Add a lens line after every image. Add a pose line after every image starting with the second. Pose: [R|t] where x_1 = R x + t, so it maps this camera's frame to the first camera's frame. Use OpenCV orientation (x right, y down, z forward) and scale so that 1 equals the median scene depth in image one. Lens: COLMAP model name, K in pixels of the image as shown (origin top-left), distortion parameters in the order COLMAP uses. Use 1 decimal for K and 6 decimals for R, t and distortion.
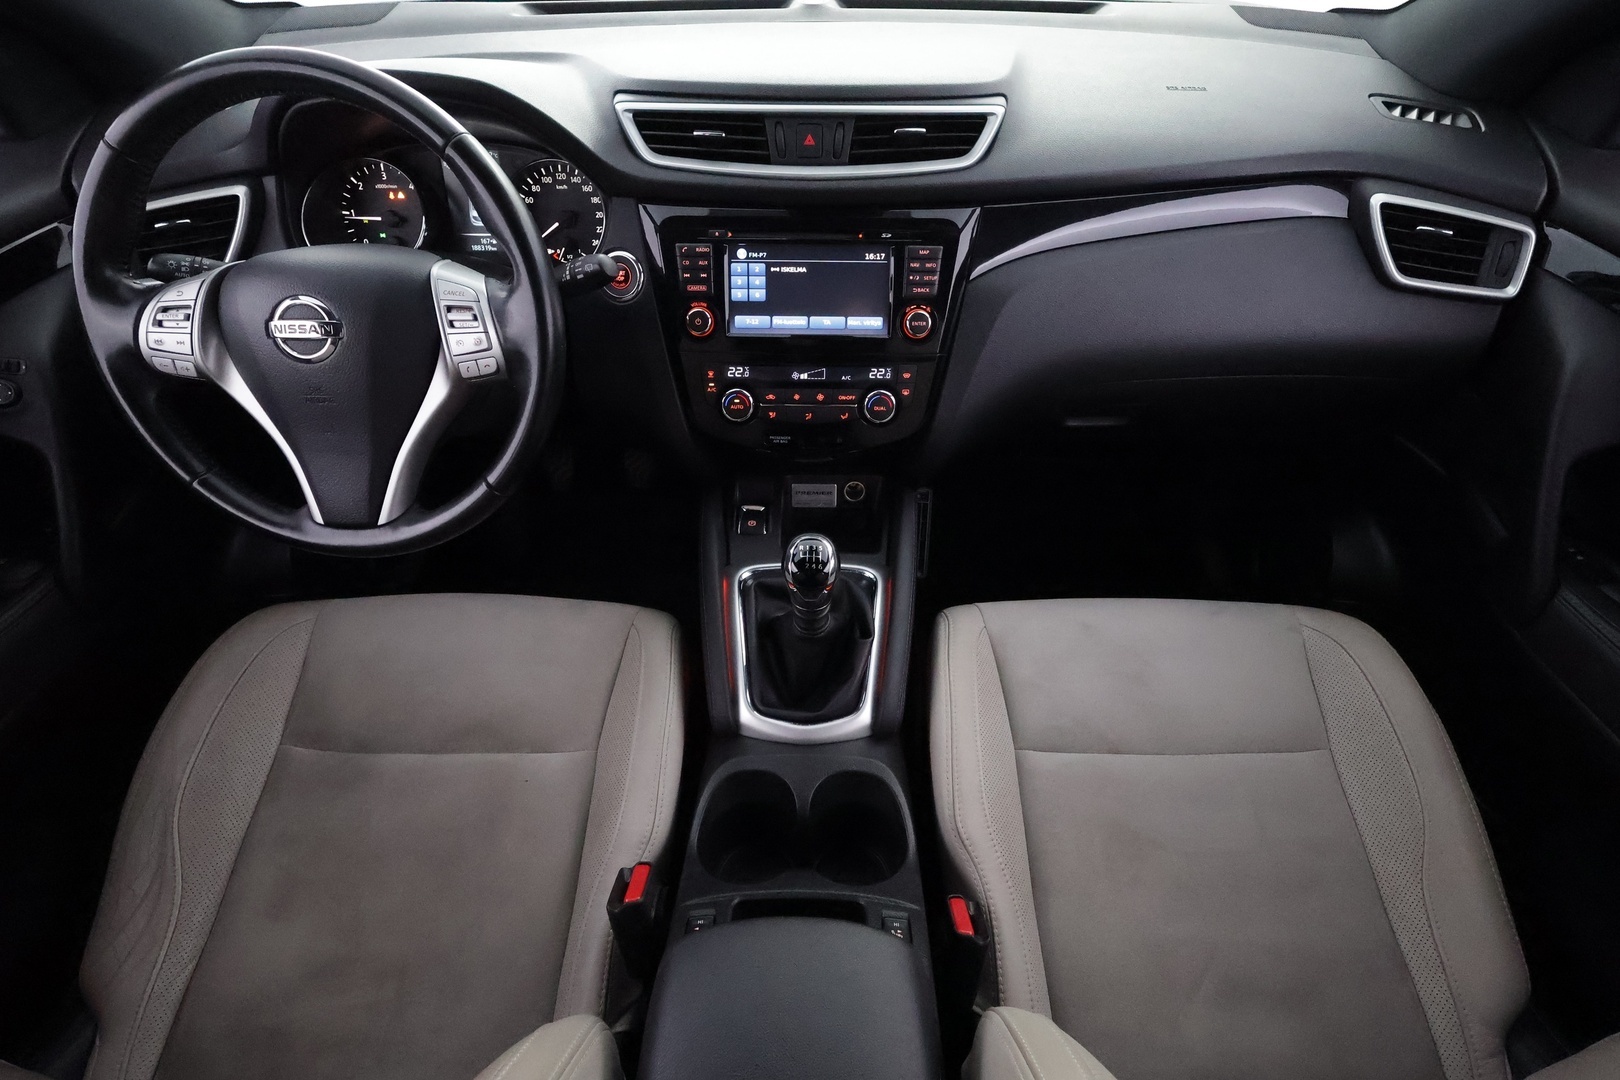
lens RADIAL K [[738.7, 0, 813.4], [0, 738.7, 544.0], [0, 0, 1]] dist [-0.005402, 0.002537]
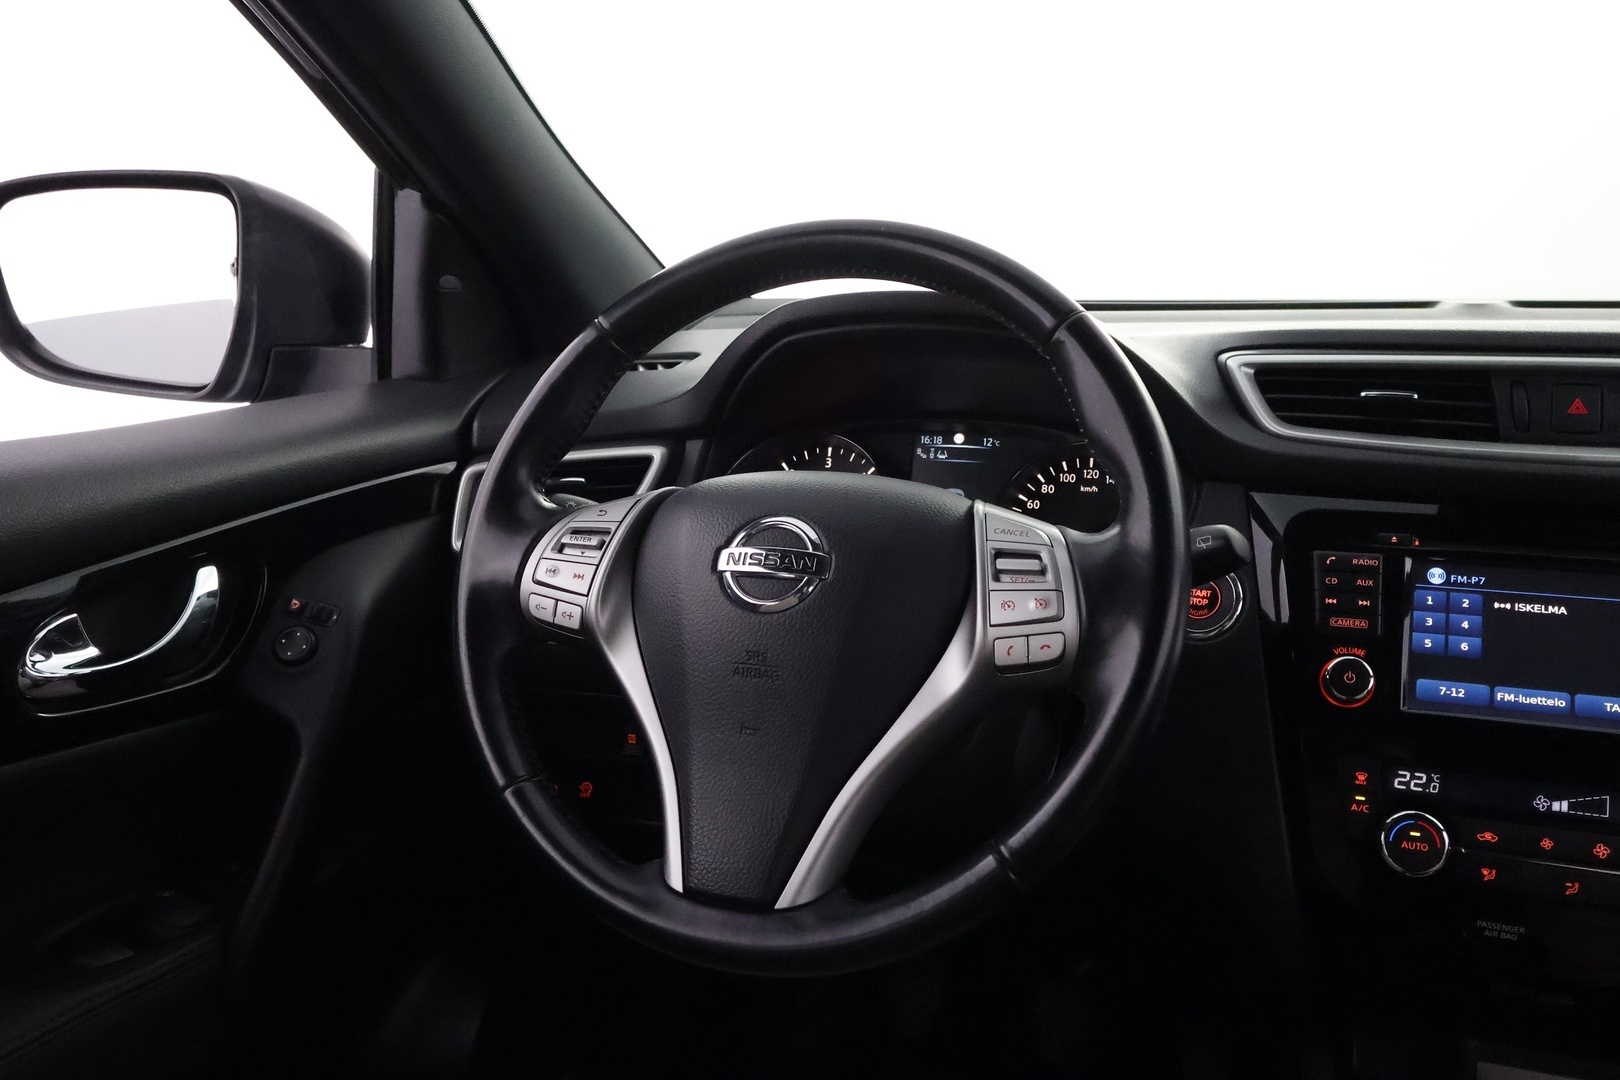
lens RADIAL K [[1267.5, 0, 810.4], [0, 1267.5, 544.5], [0, 0, 1]] dist [-0.002719, 0.004300]
pose [[0.943585, 0.060703, -0.325519, -0.234045], [-0.224916, 0.838974, -0.495515, 0.170461], [0.243022, 0.540775, 0.805297, 0.097322]]
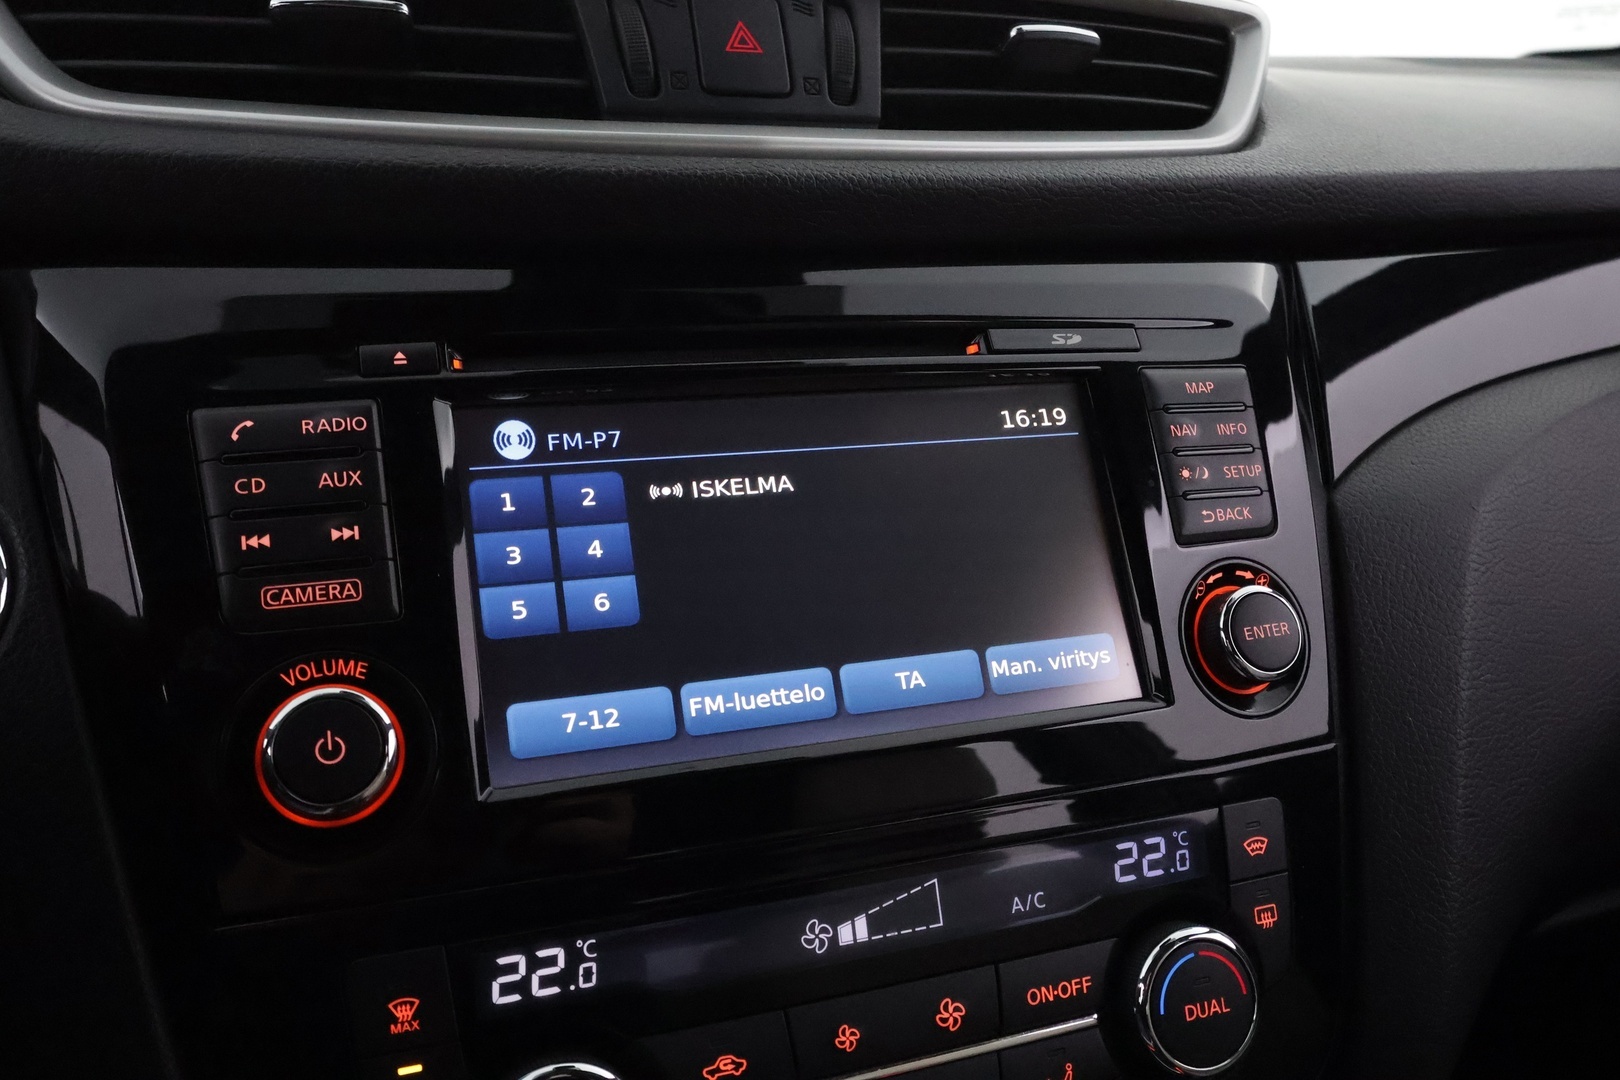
lens RADIAL K [[1267.5, 0, 813.5], [0, 1267.5, 549.9], [0, 0, 1]] dist [-0.002719, 0.004300]
pose [[0.940627, -0.091508, 0.326875, -0.140980], [0.240004, 0.860272, -0.449811, -0.167576], [-0.240040, 0.501555, 0.831157, 0.672600]]
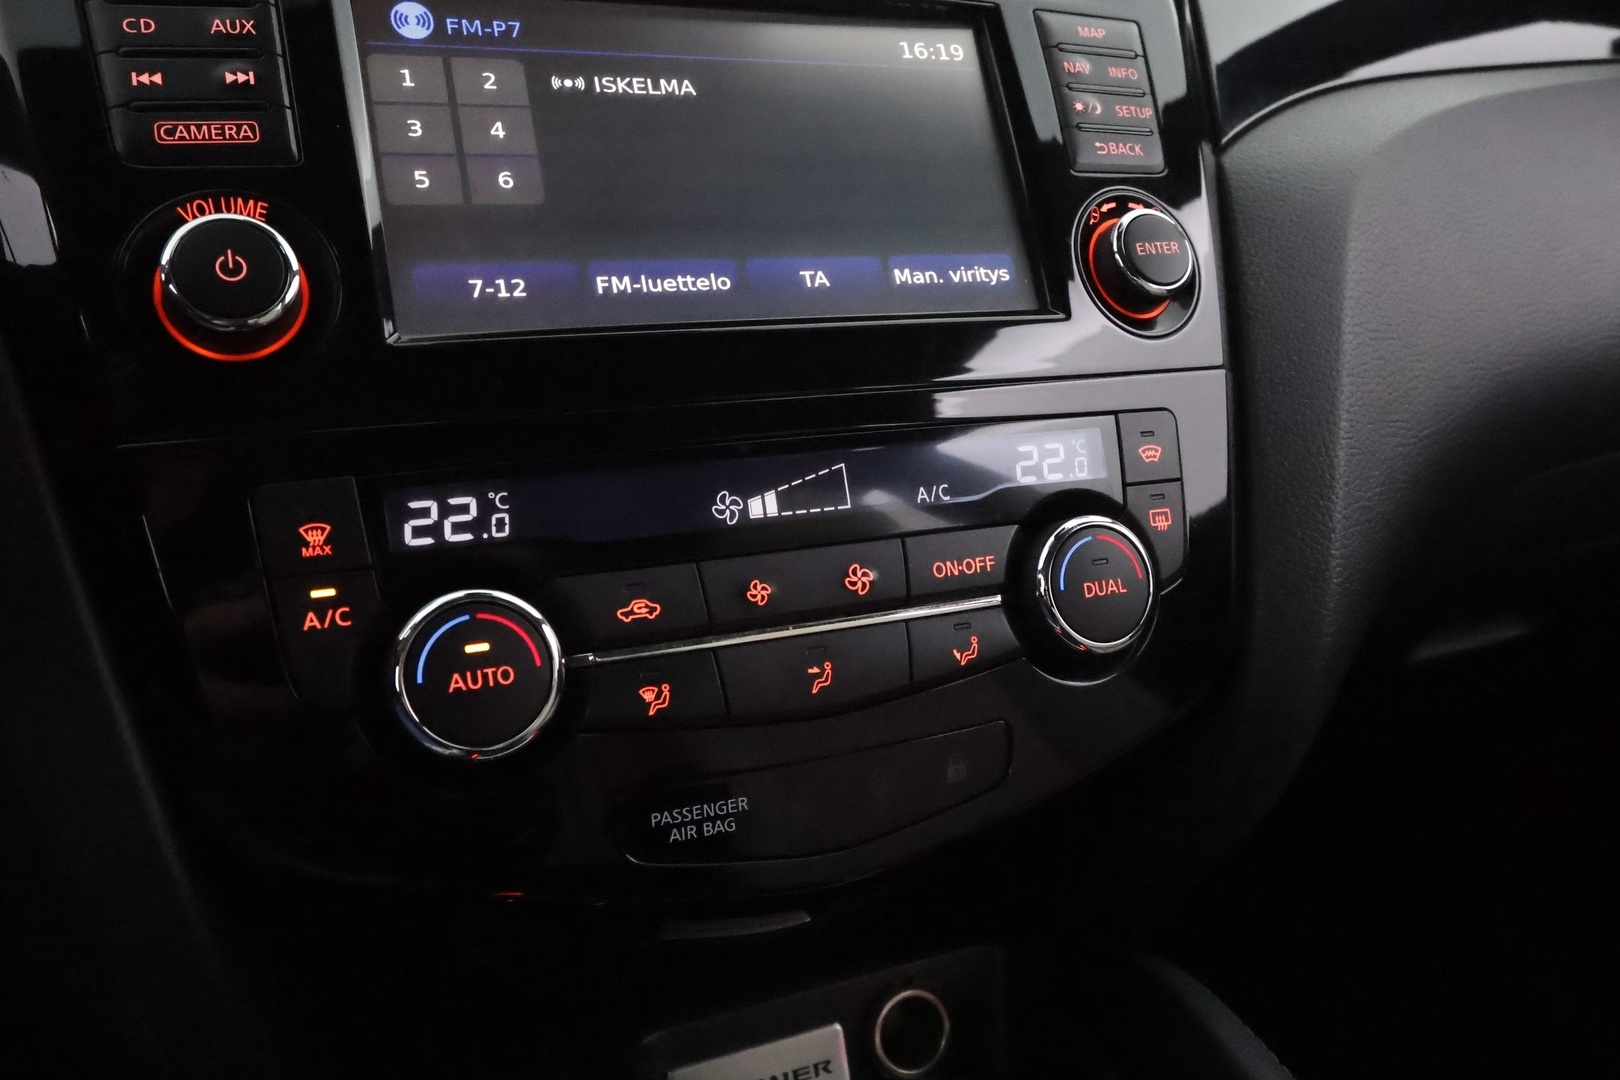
lens RADIAL K [[1267.5, 0, 816.7], [0, 1267.5, 549.4], [0, 0, 1]] dist [-0.002719, 0.004300]
pose [[0.915134, -0.121024, 0.384556, -0.152515], [0.286659, 0.866051, -0.409612, -0.059379], [-0.283472, 0.485086, 0.827245, 0.723936]]
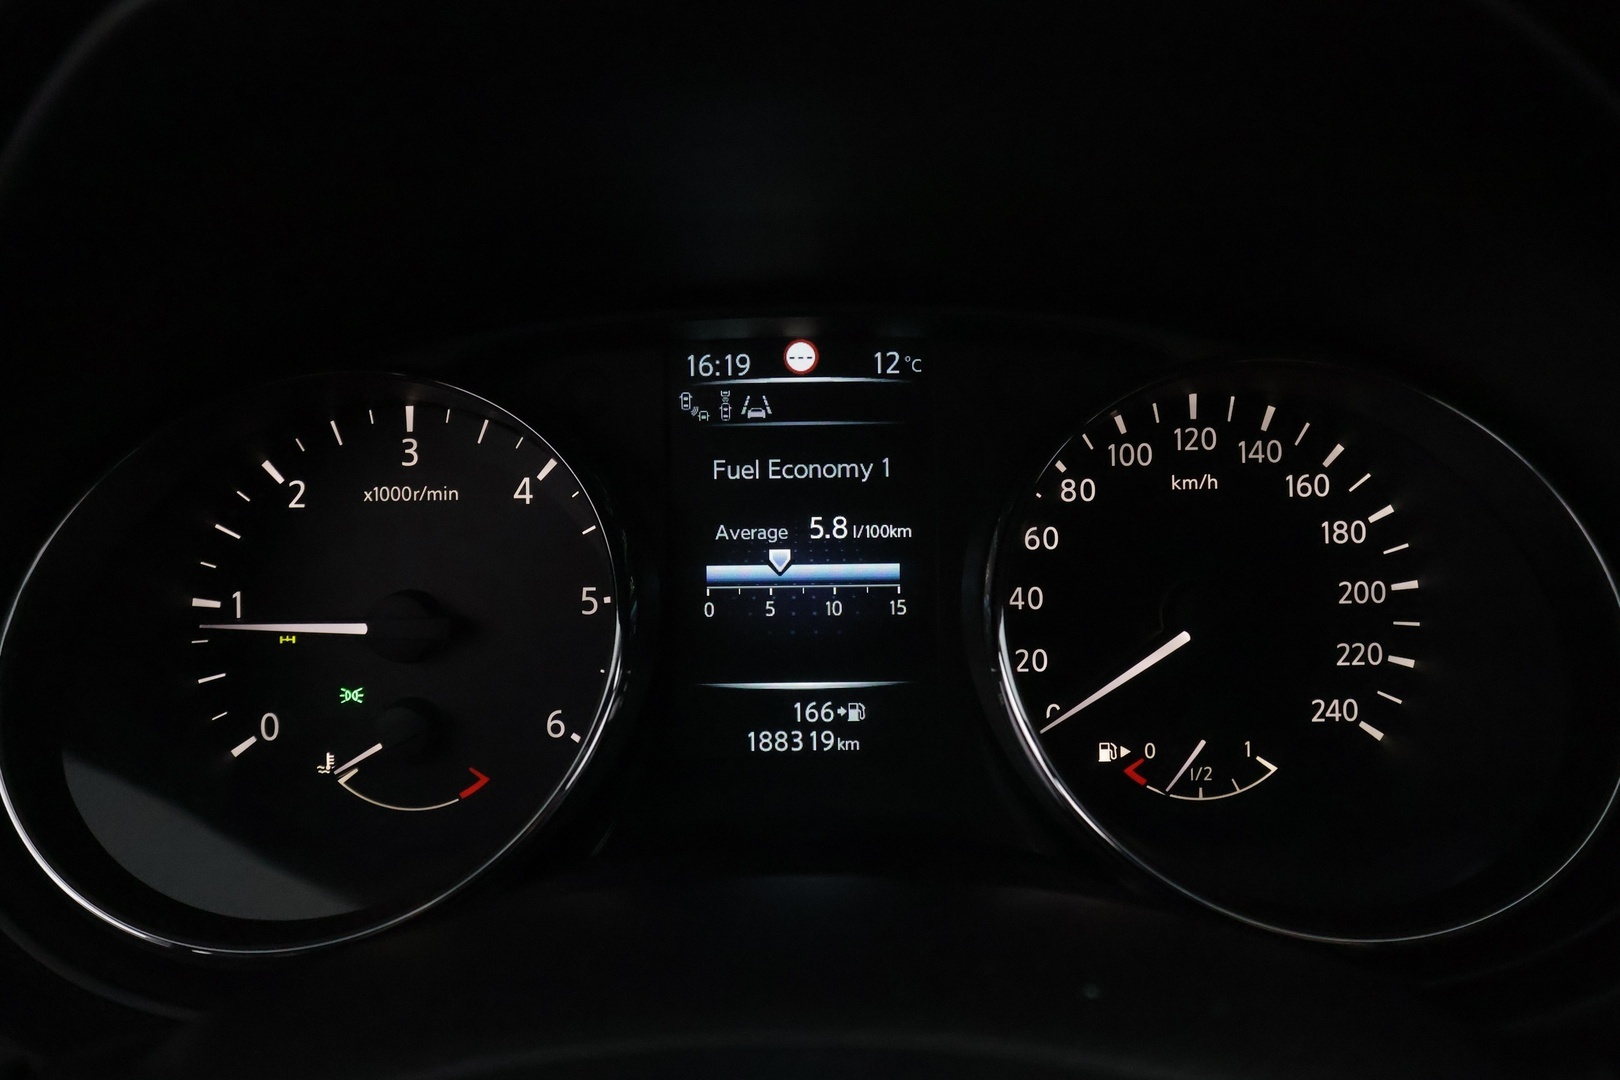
lens RADIAL K [[1267.5, 0, 810.9], [0, 1267.5, 535.4], [0, 0, 1]] dist [-0.002719, 0.004300]
pose [[0.999780, -0.019441, -0.007913, -0.508888], [0.014354, 0.908331, -0.418007, -0.346839], [0.015314, 0.417801, 0.908410, 0.733063]]
